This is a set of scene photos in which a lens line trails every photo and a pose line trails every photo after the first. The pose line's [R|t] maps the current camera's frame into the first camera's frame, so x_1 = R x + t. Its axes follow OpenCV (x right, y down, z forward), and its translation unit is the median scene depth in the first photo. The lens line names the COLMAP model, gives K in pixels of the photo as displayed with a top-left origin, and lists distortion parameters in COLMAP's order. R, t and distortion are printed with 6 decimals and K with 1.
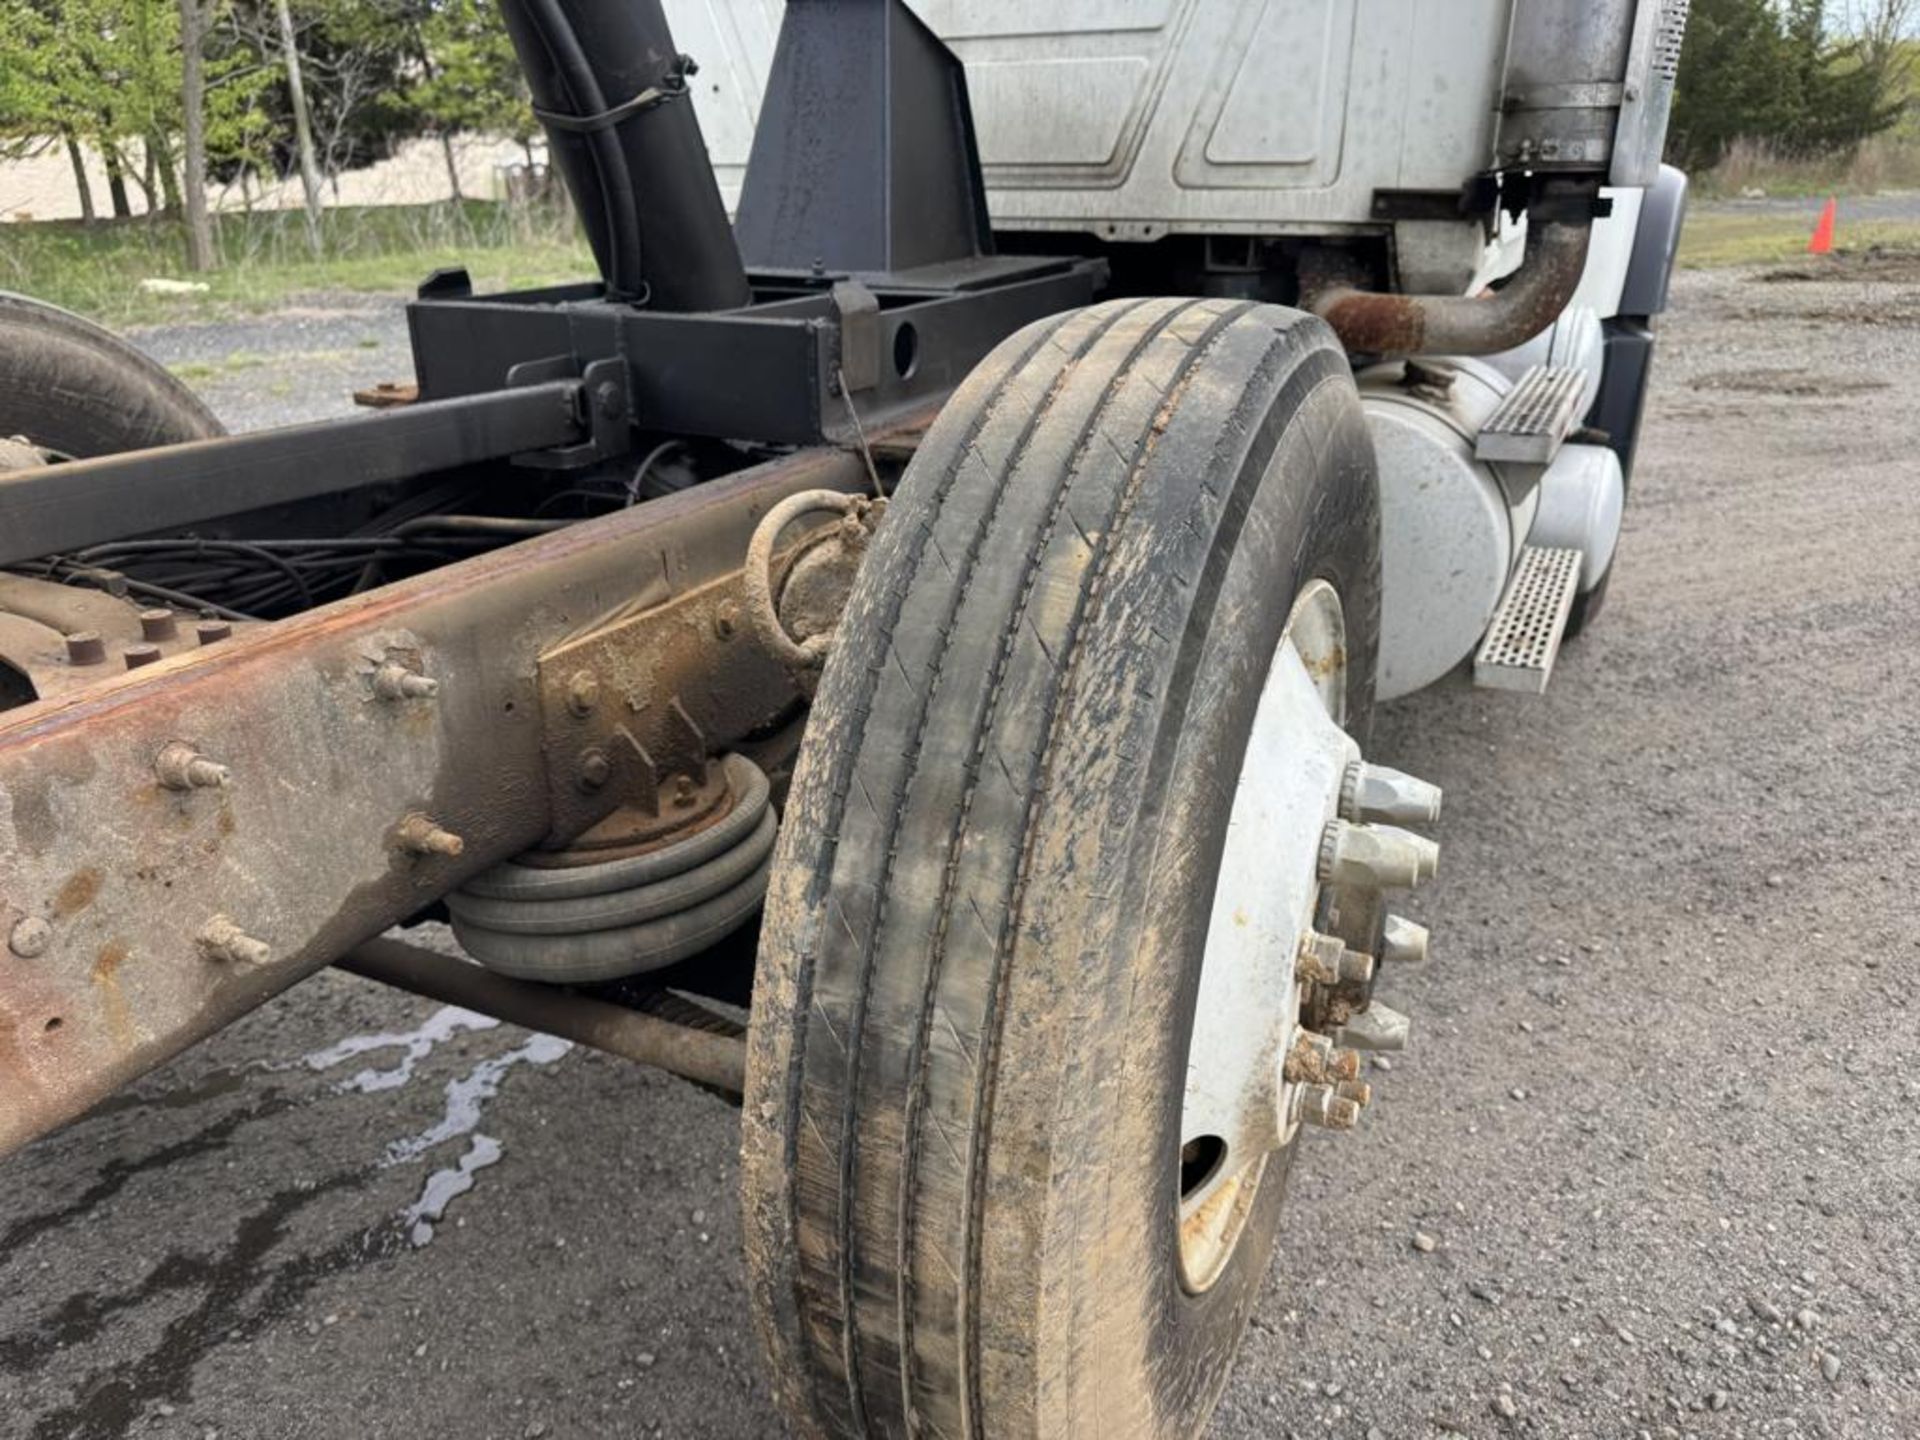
lens RADIAL K [[1344.2, 0, 945.6], [0, 1344.2, 716.7], [0, 0, 1]] dist [0.090846, -0.114123]
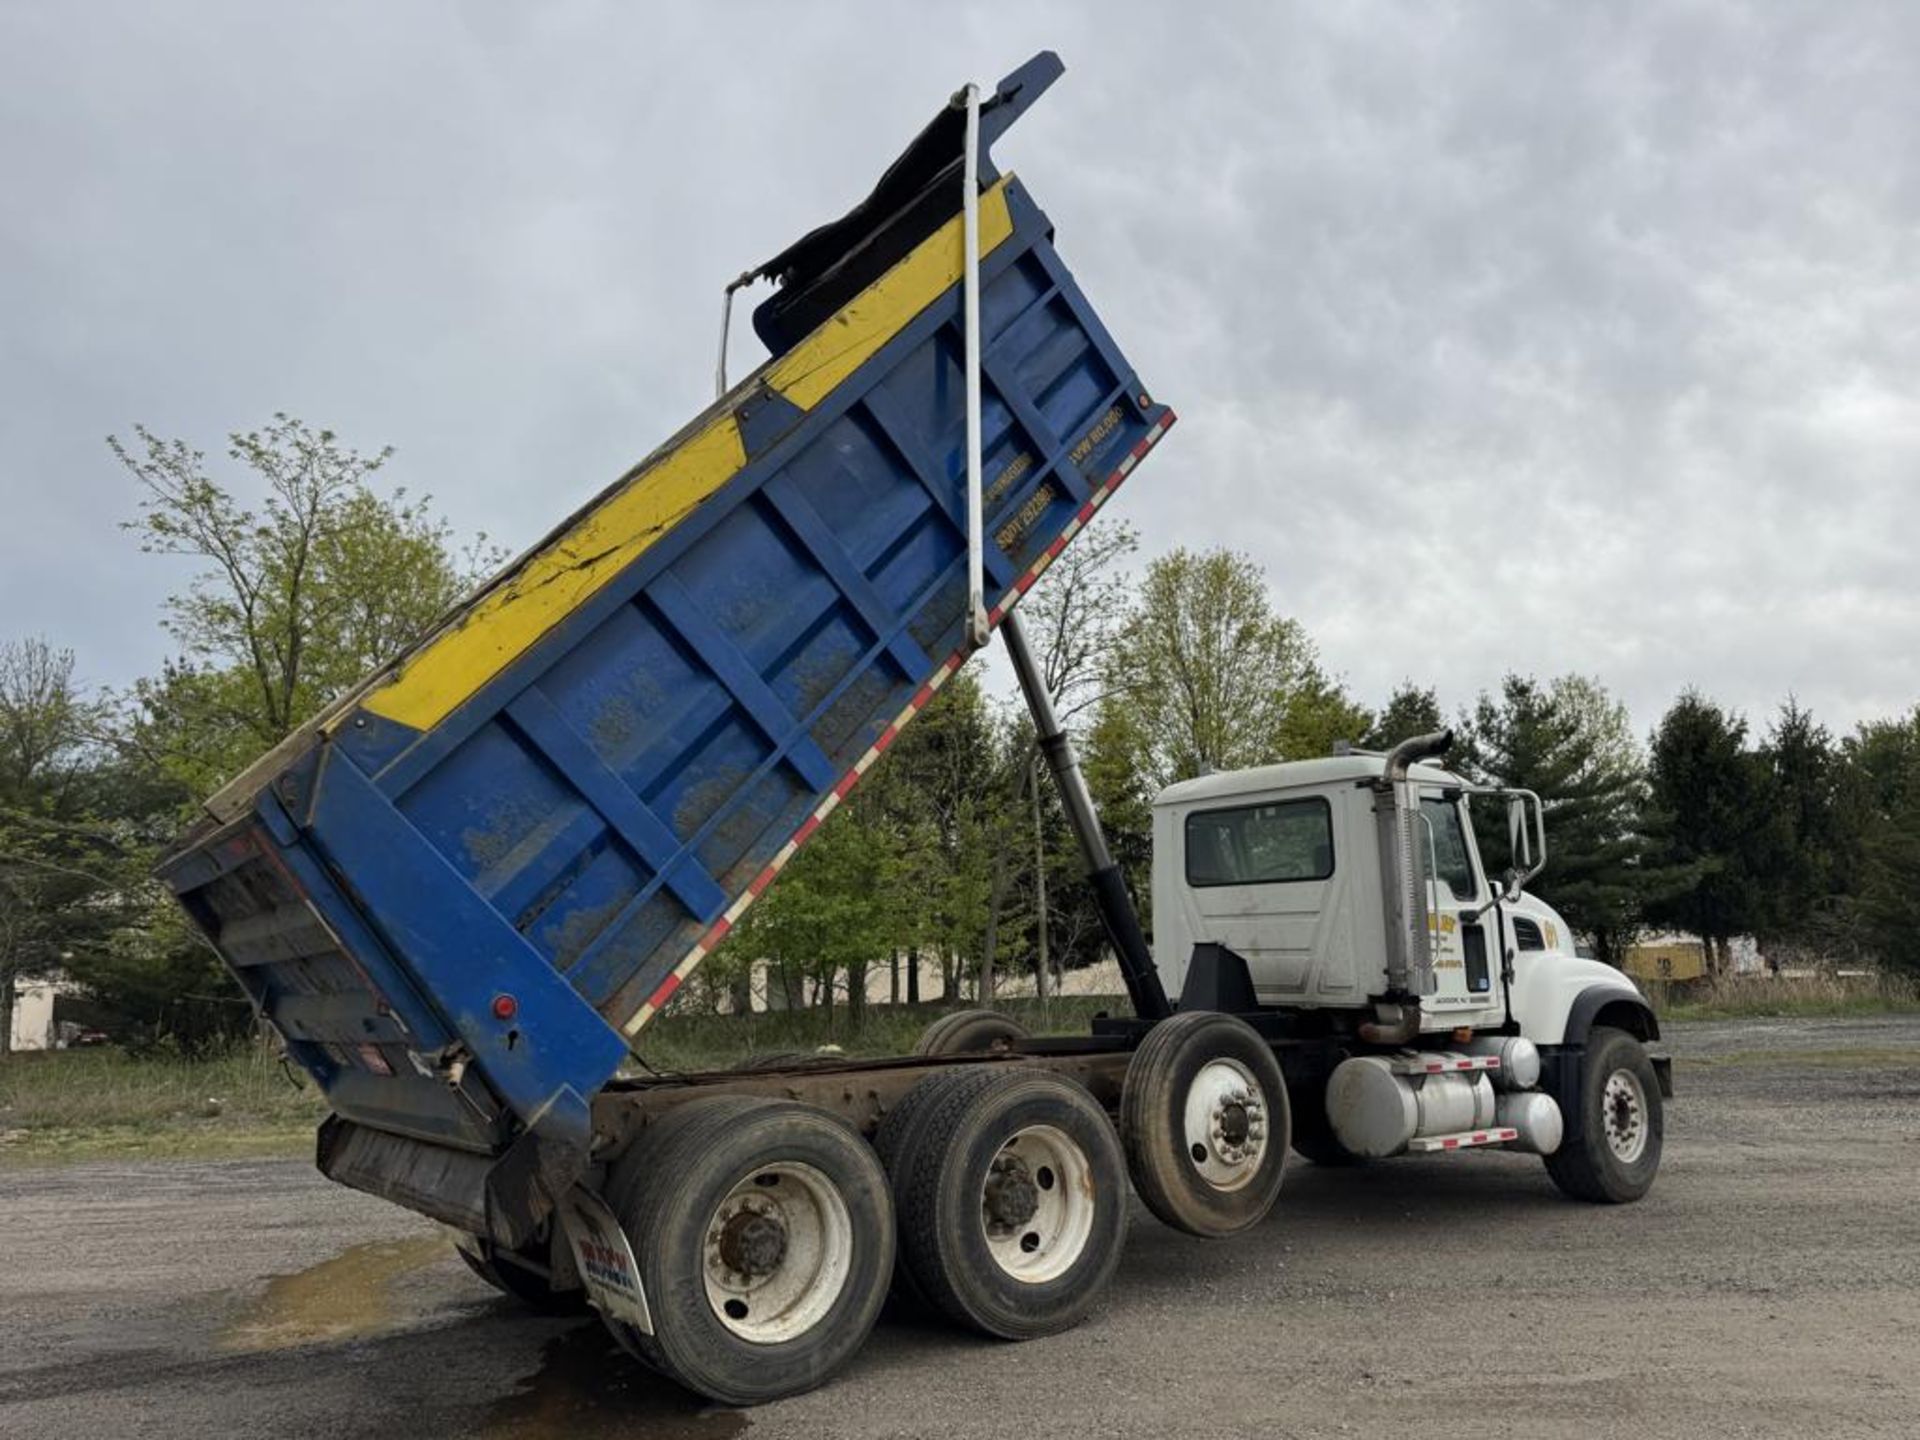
lens RADIAL K [[1356.1, 0, 980.1], [0, 1356.1, 720.0], [0, 0, 1]] dist [0.082587, -0.119078]
pose [[0.901050, -0.086401, -0.425022, 0.927655], [-0.151317, 0.855756, -0.494757, 0.829759], [0.406462, 0.510114, 0.758005, -2.242616]]
